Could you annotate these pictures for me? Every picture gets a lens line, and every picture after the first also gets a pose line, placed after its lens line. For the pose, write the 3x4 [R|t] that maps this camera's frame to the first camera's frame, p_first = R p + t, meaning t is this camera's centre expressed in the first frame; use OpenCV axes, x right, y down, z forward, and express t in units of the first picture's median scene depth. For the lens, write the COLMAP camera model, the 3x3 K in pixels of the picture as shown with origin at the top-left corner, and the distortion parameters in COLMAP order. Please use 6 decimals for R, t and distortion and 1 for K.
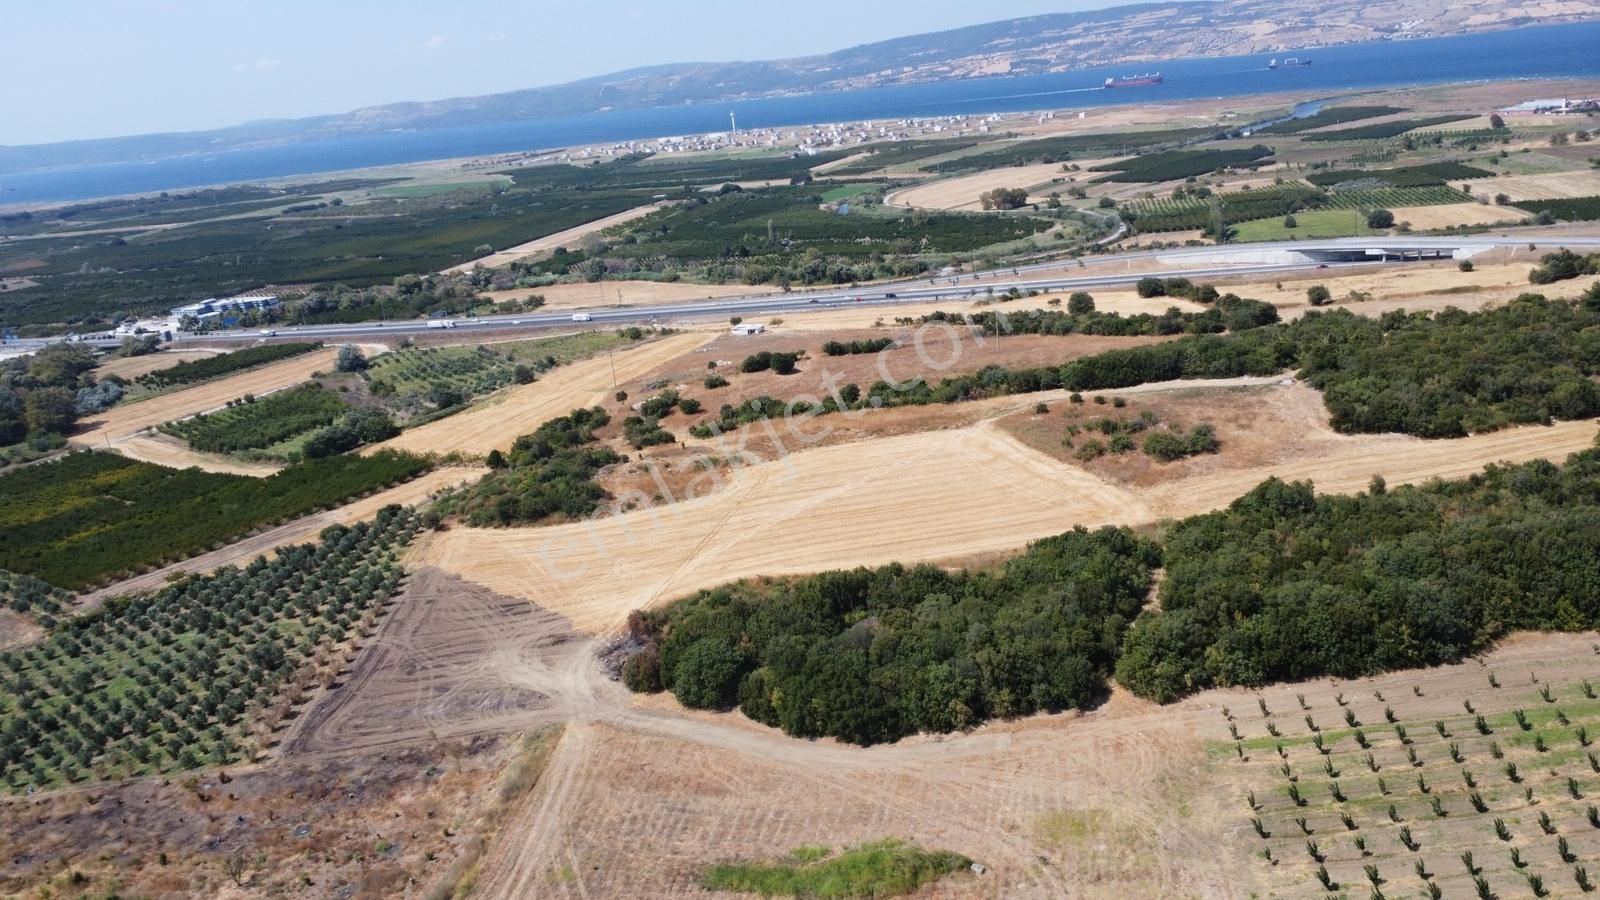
lens RADIAL K [[1206.9, 0, 806.1], [0, 1206.9, 433.8], [0, 0, 1]] dist [0.004795, -0.011331]
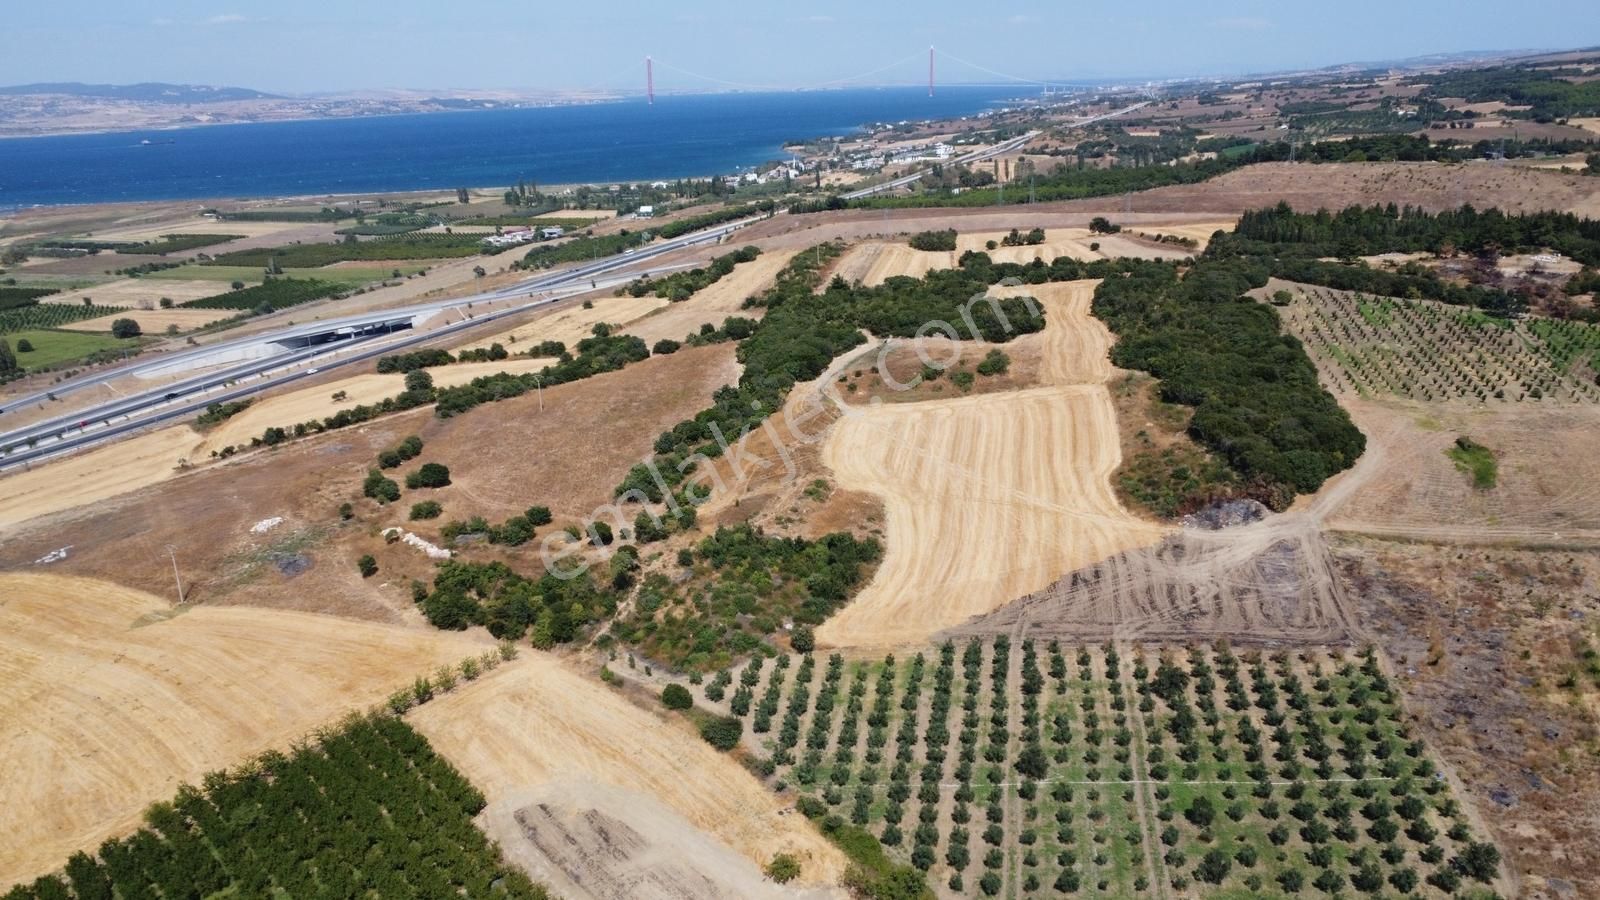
lens RADIAL K [[1206.9, 0, 806.1], [0, 1206.9, 433.8], [0, 0, 1]] dist [0.004795, -0.011331]
pose [[0.131594, -0.184876, 0.973912, -0.561293], [0.301317, 0.943430, 0.138376, -0.087379], [-0.944400, 0.275247, 0.179856, 0.431509]]
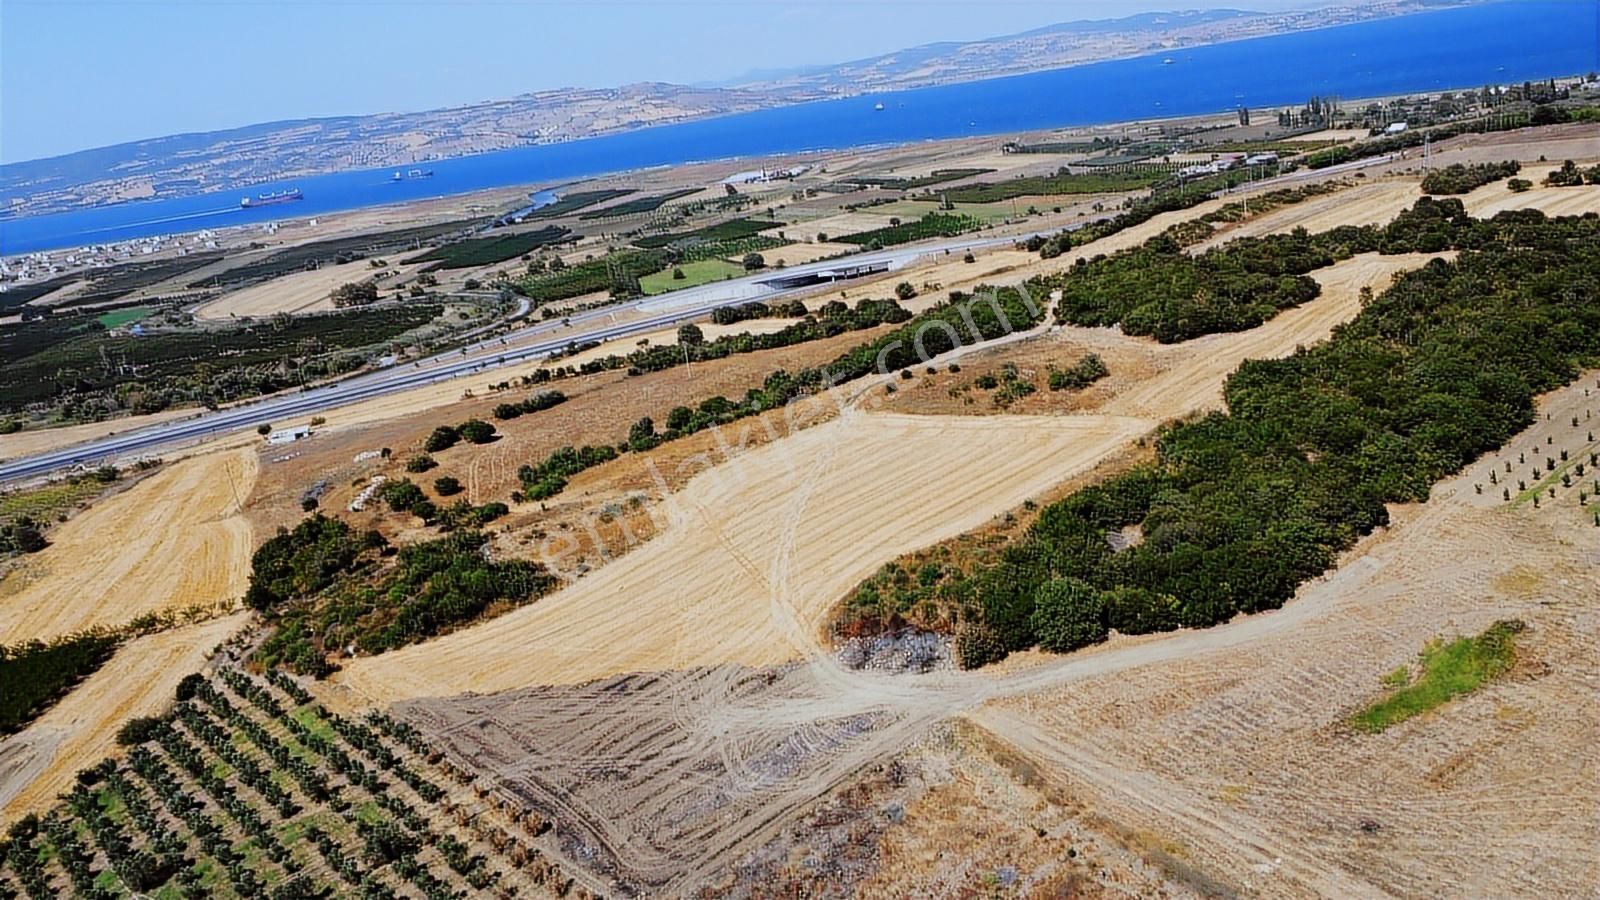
lens RADIAL K [[1208.7, 0, 805.2], [0, 1208.7, 427.2], [0, 0, 1]] dist [0.004129, -0.005803]
pose [[0.782319, -0.177778, 0.596969, -0.260874], [0.233649, 0.972178, -0.016678, 0.006750], [-0.577395, 0.152528, 0.802091, 0.104370]]
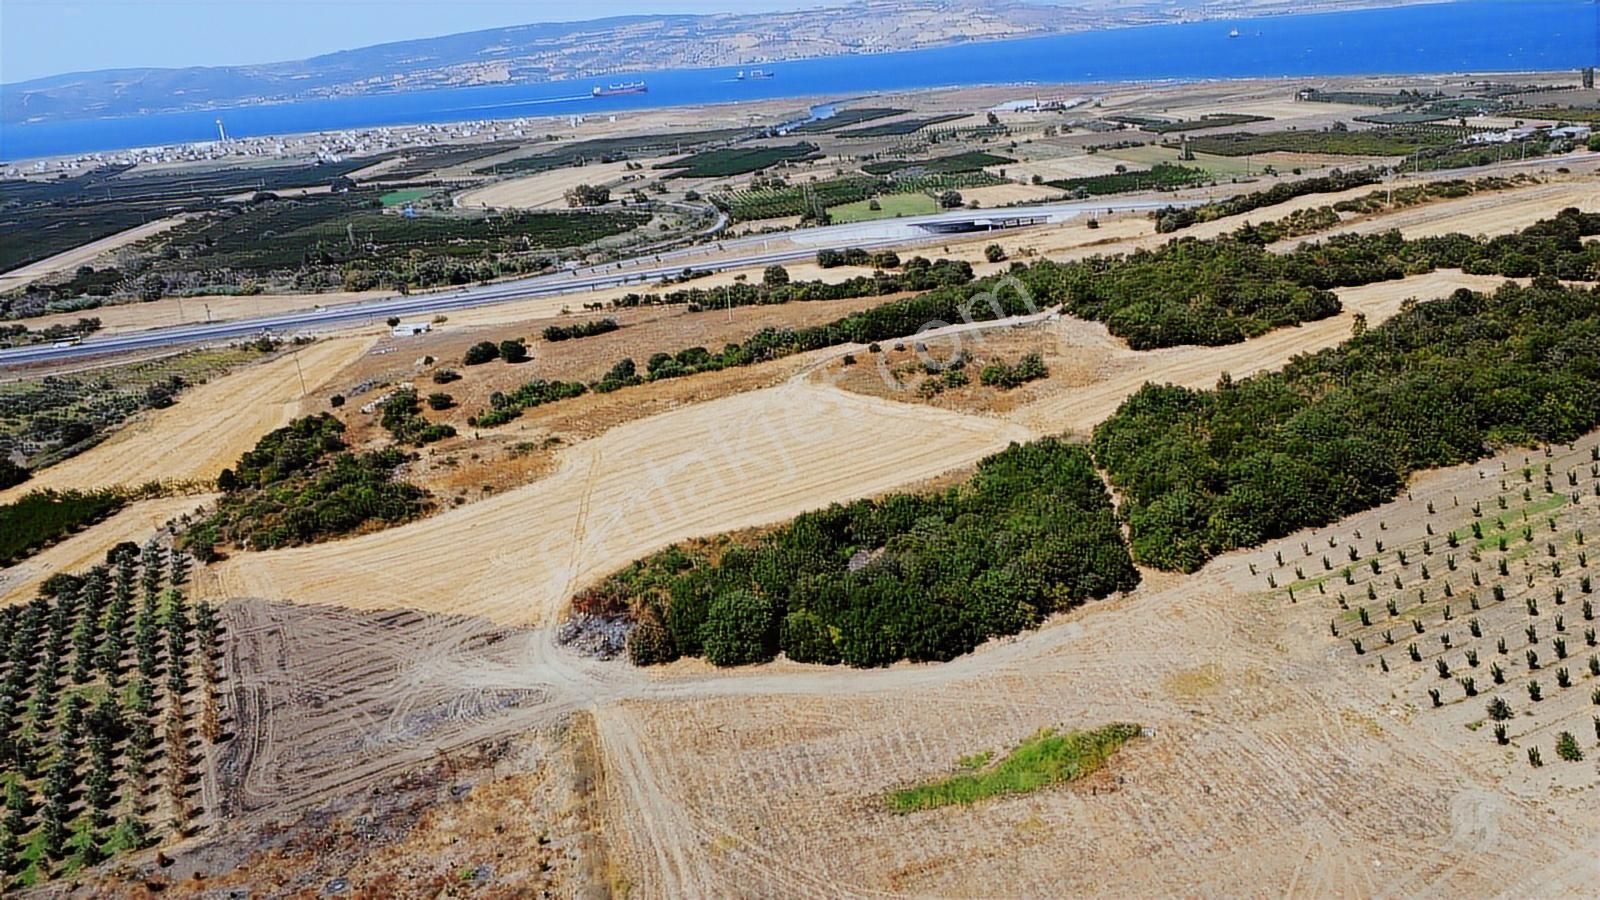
lens RADIAL K [[1206.9, 0, 806.1], [0, 1206.9, 433.8], [0, 0, 1]] dist [0.004795, -0.011331]
pose [[0.919986, -0.102720, 0.378252, -0.123277], [0.105849, 0.994303, 0.012571, 0.013026], [-0.377388, 0.028472, 0.925617, 0.029974]]
